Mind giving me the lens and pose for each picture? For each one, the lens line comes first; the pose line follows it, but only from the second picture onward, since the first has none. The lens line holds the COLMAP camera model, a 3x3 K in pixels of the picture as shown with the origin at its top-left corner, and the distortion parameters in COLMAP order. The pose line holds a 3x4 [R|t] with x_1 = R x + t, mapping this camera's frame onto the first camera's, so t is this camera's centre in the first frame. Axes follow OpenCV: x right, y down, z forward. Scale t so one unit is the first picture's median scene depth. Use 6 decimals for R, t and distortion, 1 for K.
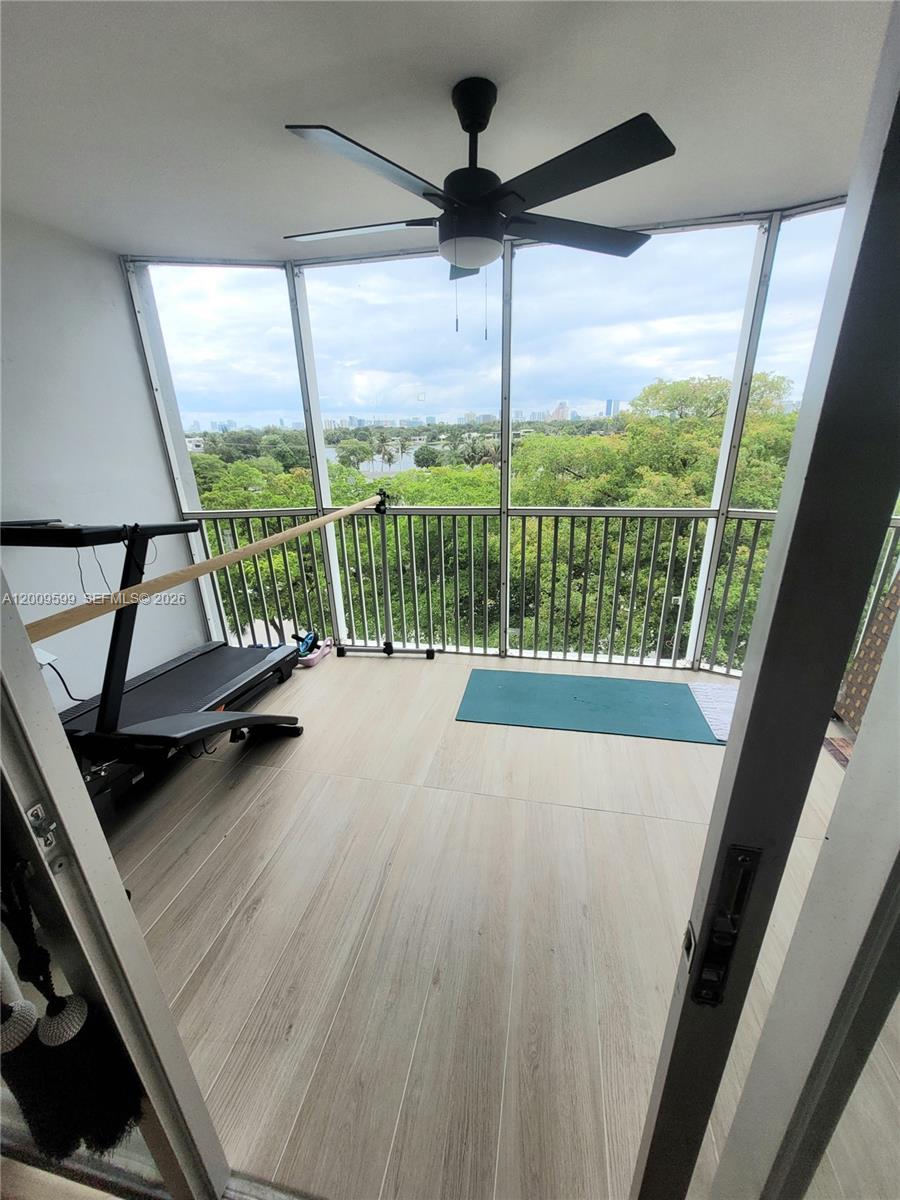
lens RADIAL K [[465.3, 0, 454.8], [0, 465.3, 598.2], [0, 0, 1]] dist [0.011408, -0.004153]
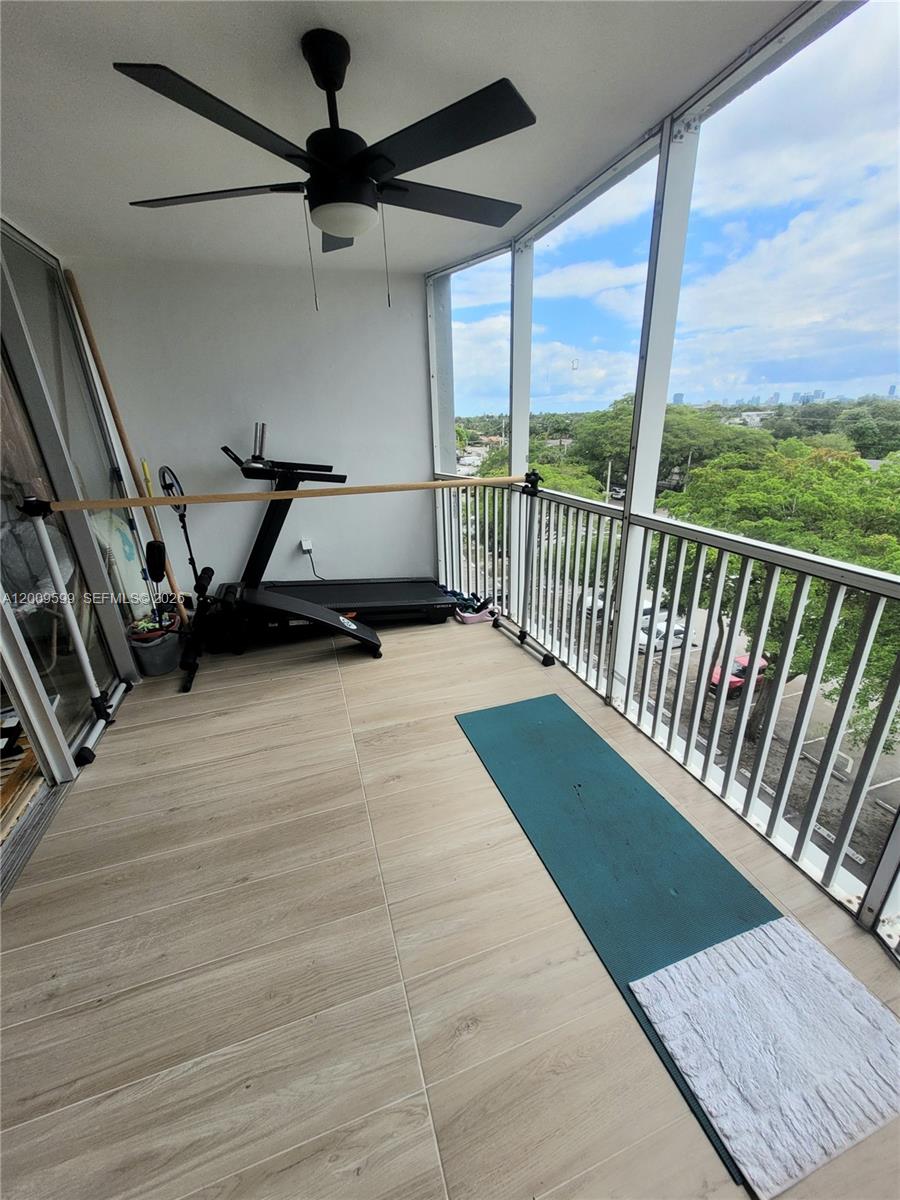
lens RADIAL K [[465.3, 0, 454.8], [0, 465.3, 598.2], [0, 0, 1]] dist [0.011408, -0.004153]
pose [[0.503447, 0.319515, -0.802777, 0.540074], [-0.279382, 0.939399, 0.198682, -0.120411], [0.817610, 0.124256, 0.562204, 0.344886]]
